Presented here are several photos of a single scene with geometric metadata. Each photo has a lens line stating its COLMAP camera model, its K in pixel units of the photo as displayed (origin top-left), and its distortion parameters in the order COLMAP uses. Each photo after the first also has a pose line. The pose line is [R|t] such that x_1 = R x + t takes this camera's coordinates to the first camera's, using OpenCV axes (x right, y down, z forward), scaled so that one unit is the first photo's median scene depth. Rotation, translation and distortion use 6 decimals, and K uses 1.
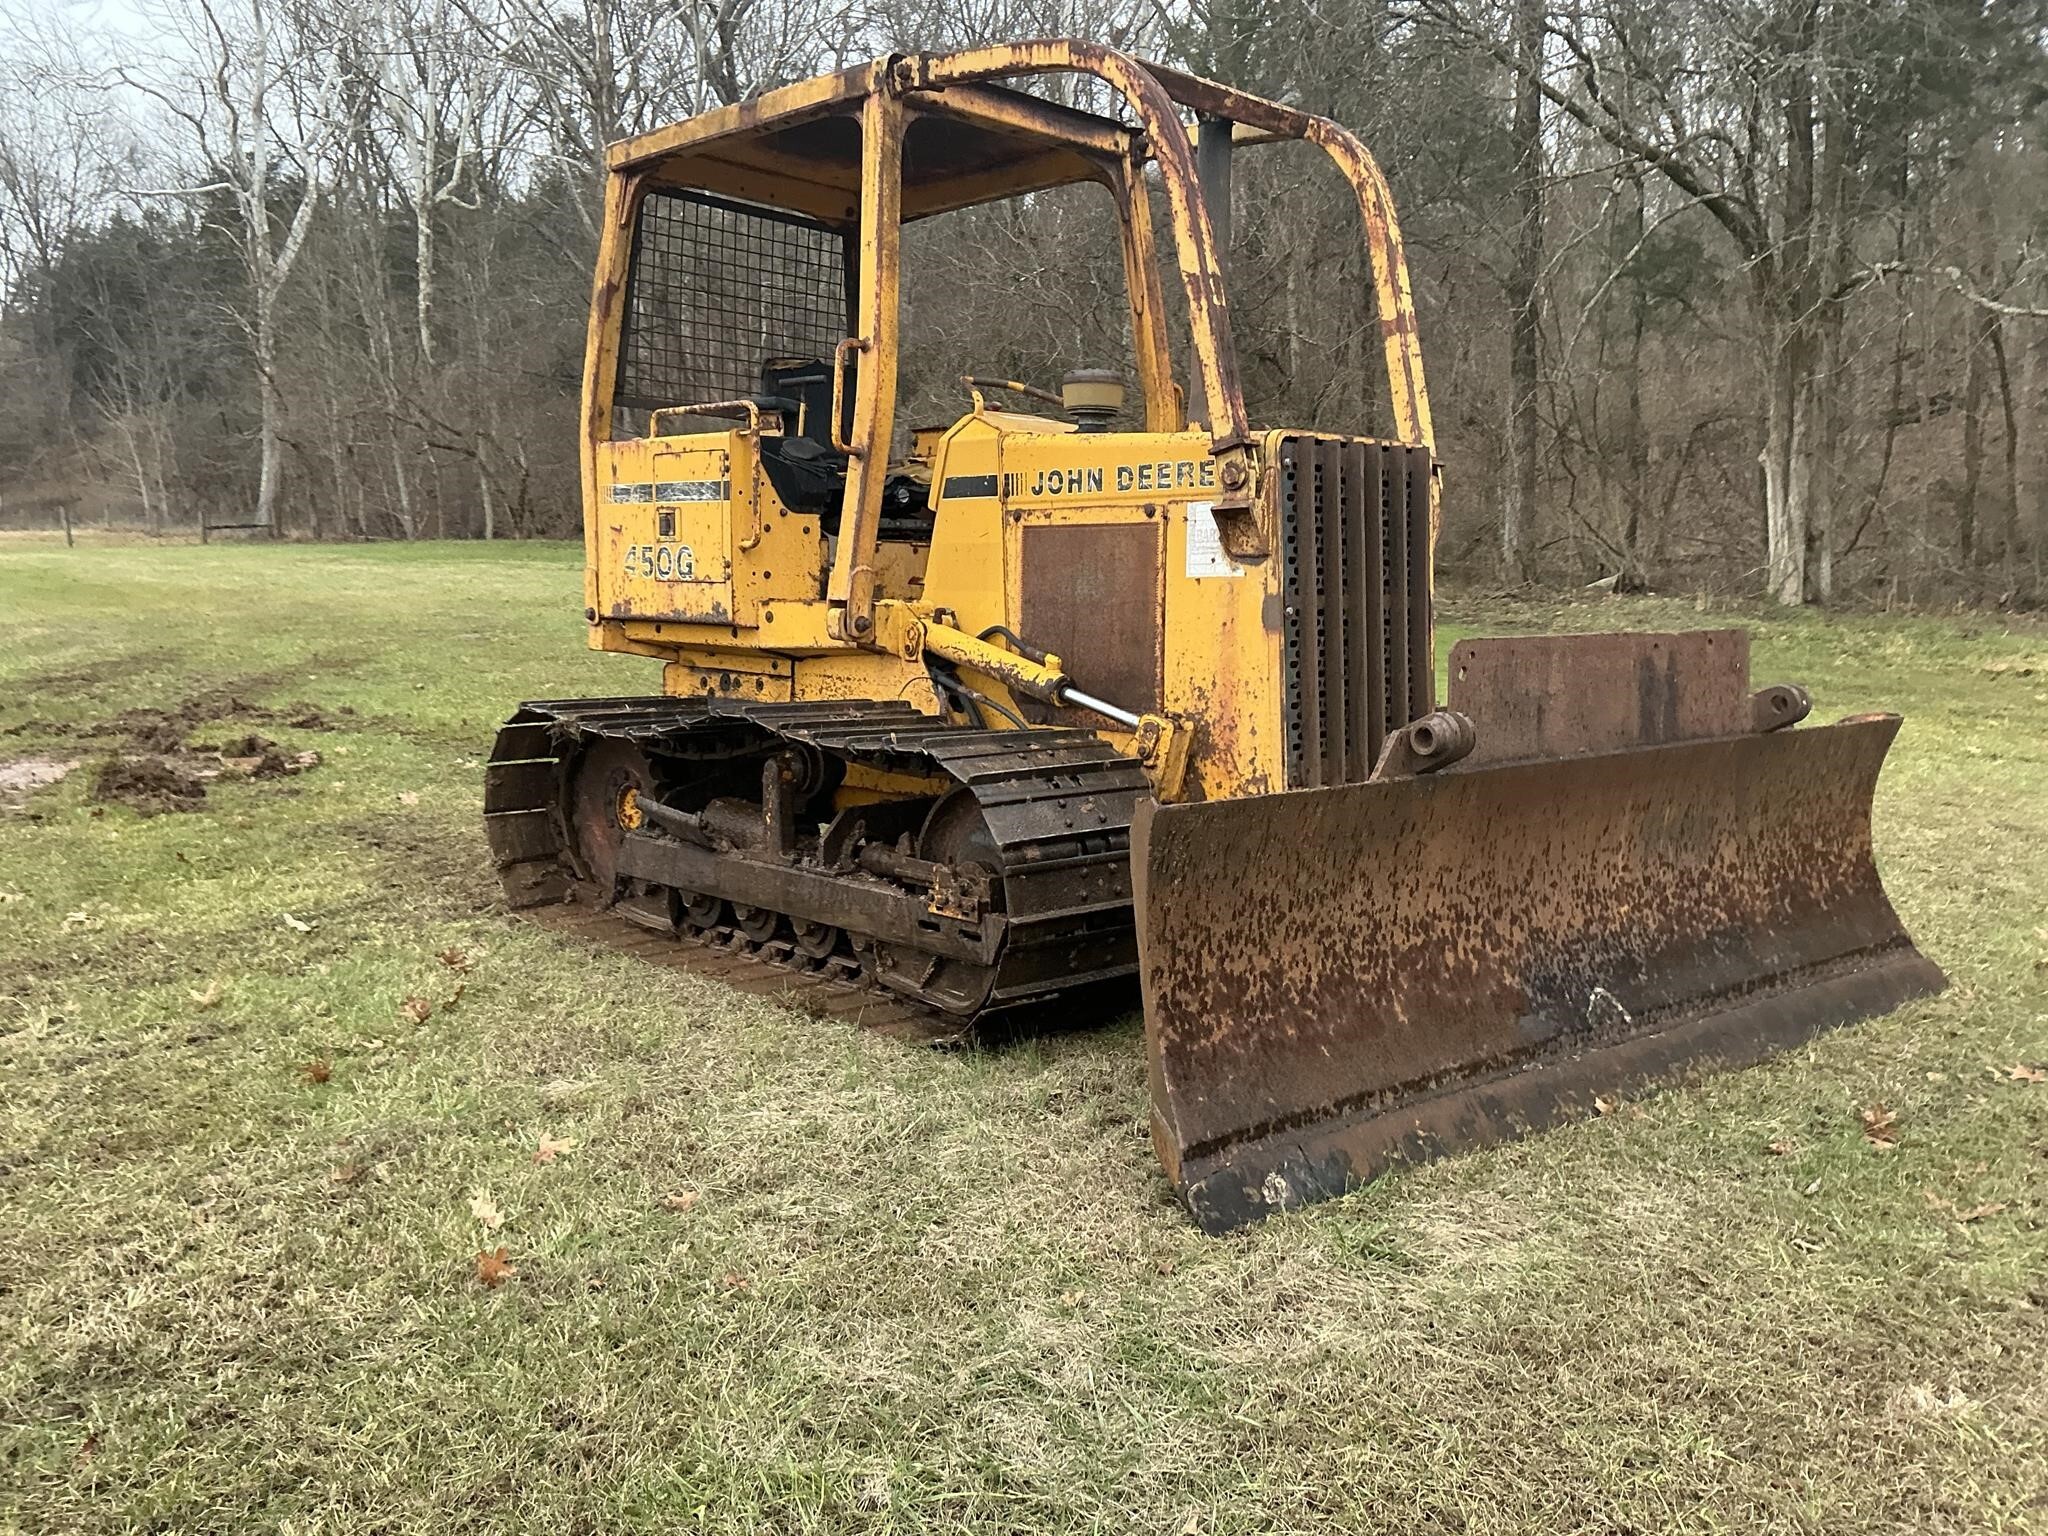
lens RADIAL K [[1703.7, 0, 1024.0], [0, 1703.7, 768.0], [0, 0, 1]] dist [0.155392, -0.323416]
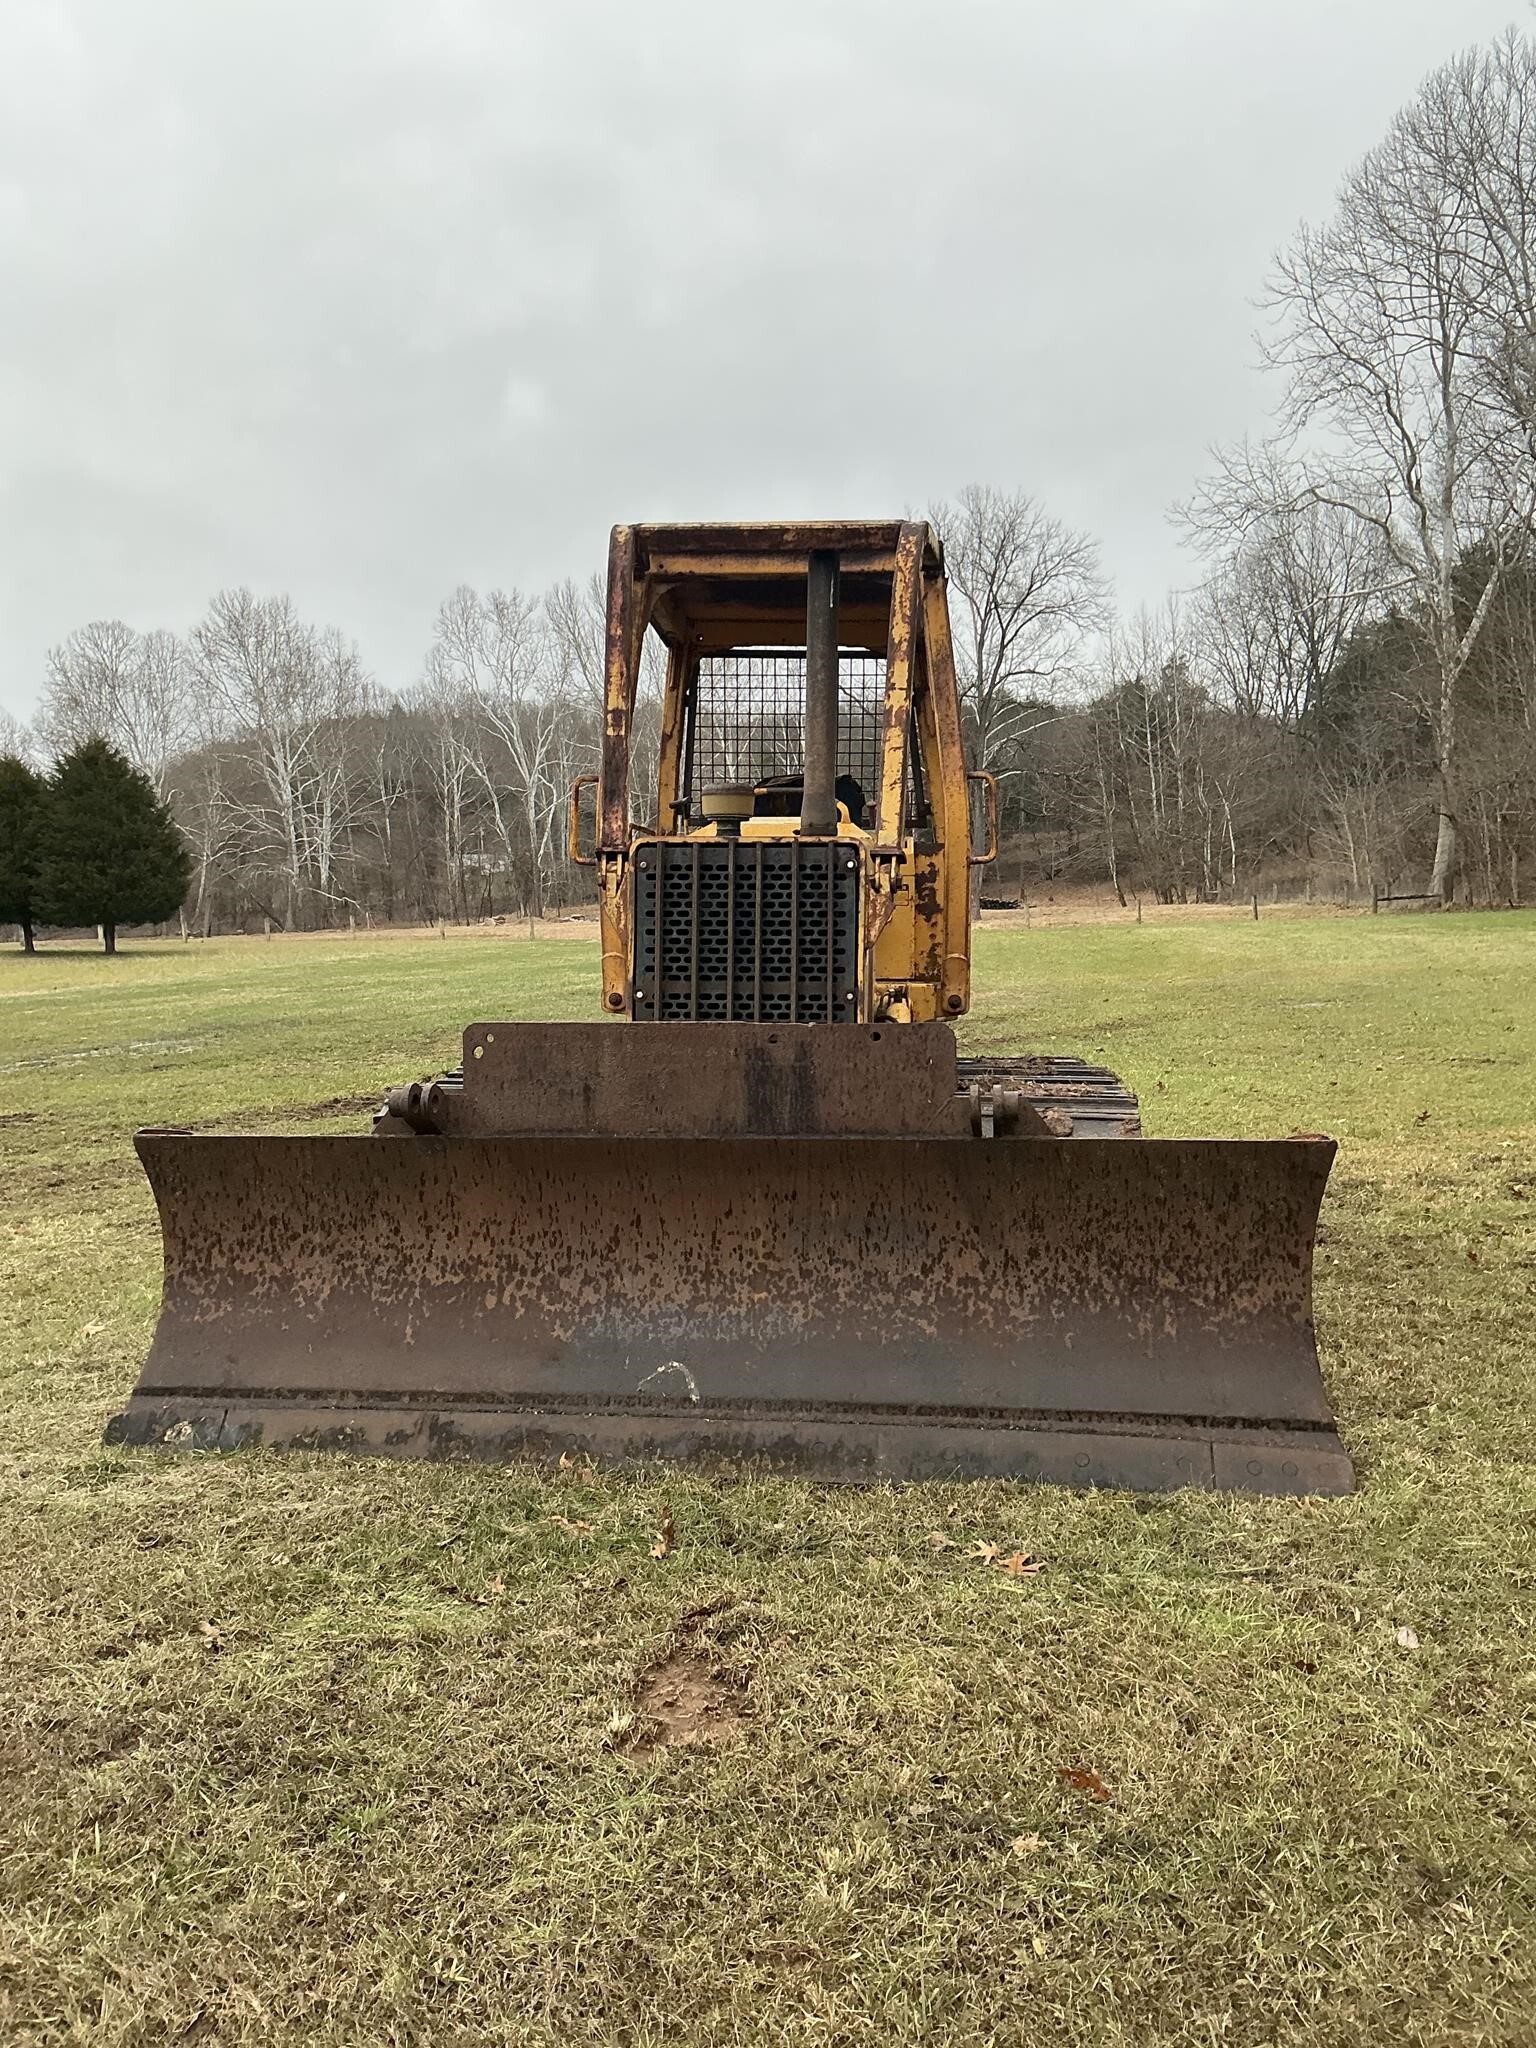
lens RADIAL K [[1703.7, 0, 768.0], [0, 1703.7, 1024.0], [0, 0, 1]] dist [0.155392, -0.323416]
pose [[0.658505, 0.026335, -0.752115, 0.985643], [-0.073490, 0.996861, -0.029439, -0.042502], [0.748980, 0.074658, 0.658374, 0.302354]]
